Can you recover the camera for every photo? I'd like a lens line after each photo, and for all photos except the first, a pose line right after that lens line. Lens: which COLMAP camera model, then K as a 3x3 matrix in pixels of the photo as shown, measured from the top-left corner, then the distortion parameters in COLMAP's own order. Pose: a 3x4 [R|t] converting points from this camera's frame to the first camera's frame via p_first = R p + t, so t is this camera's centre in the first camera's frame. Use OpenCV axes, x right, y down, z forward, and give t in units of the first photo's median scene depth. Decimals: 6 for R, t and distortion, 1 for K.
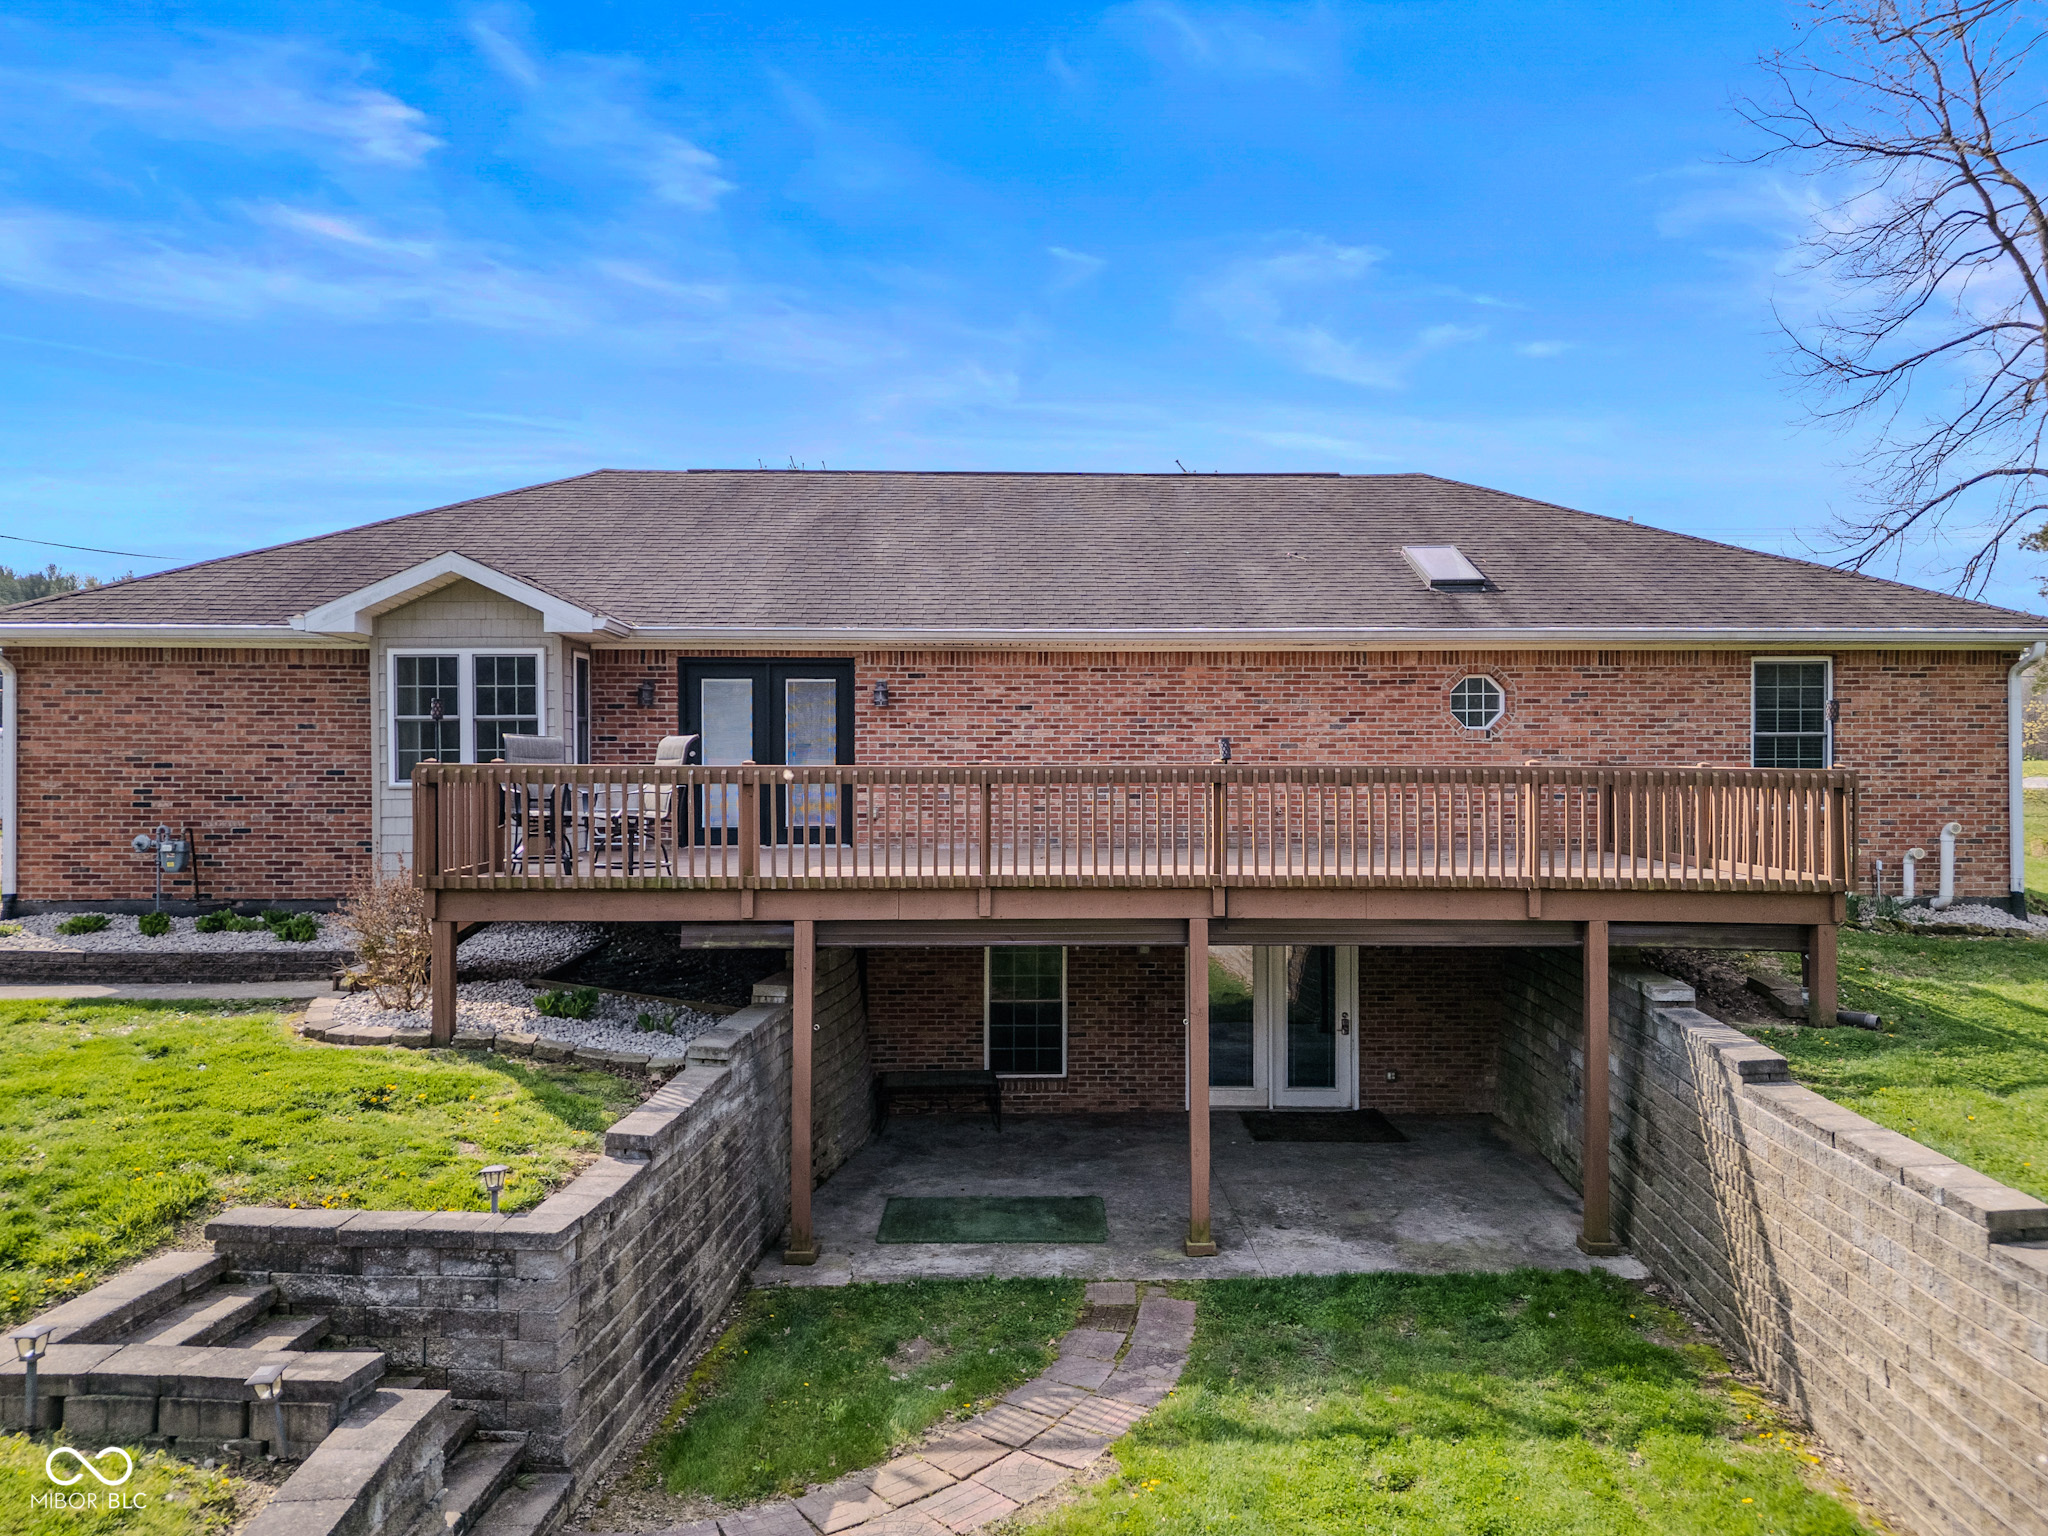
lens RADIAL K [[1597.3, 0, 1024.0], [0, 1597.3, 699.6], [0, 0, 1]] dist [0.037124, -0.005487]
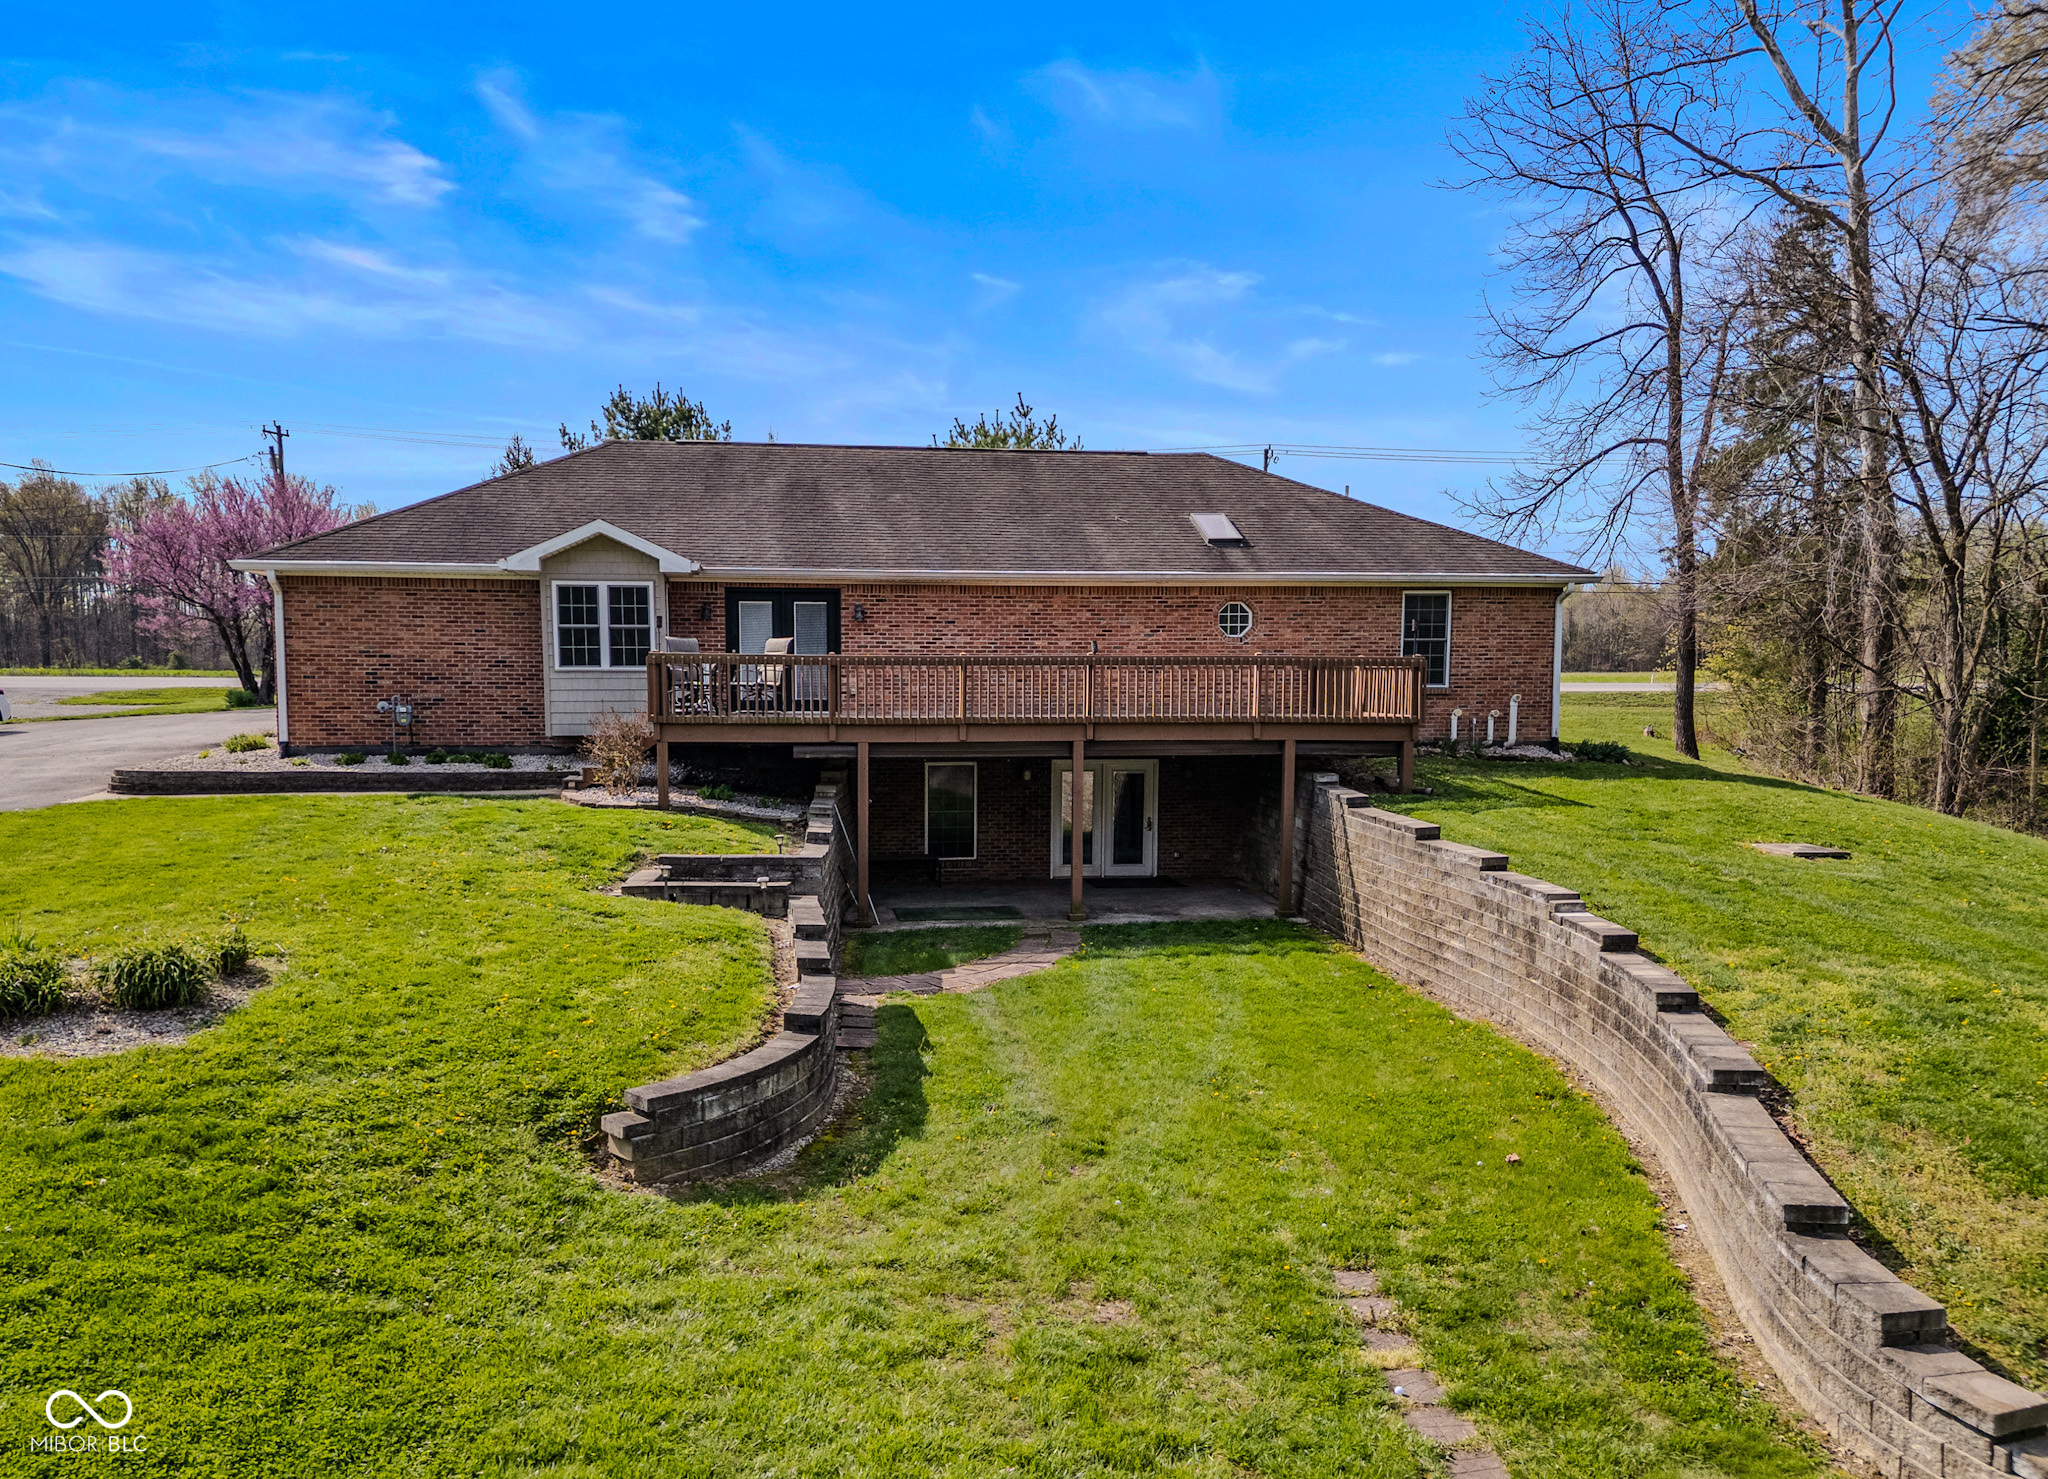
lens RADIAL K [[1716.8, 0, 1025.0], [0, 1716.8, 831.3], [0, 0, 1]] dist [0.070494, -0.008305]
pose [[0.990097, -0.012705, 0.139812, -0.164720], [-0.005327, 0.991780, 0.127847, -0.007096], [-0.140287, -0.127325, 0.981890, -0.675070]]
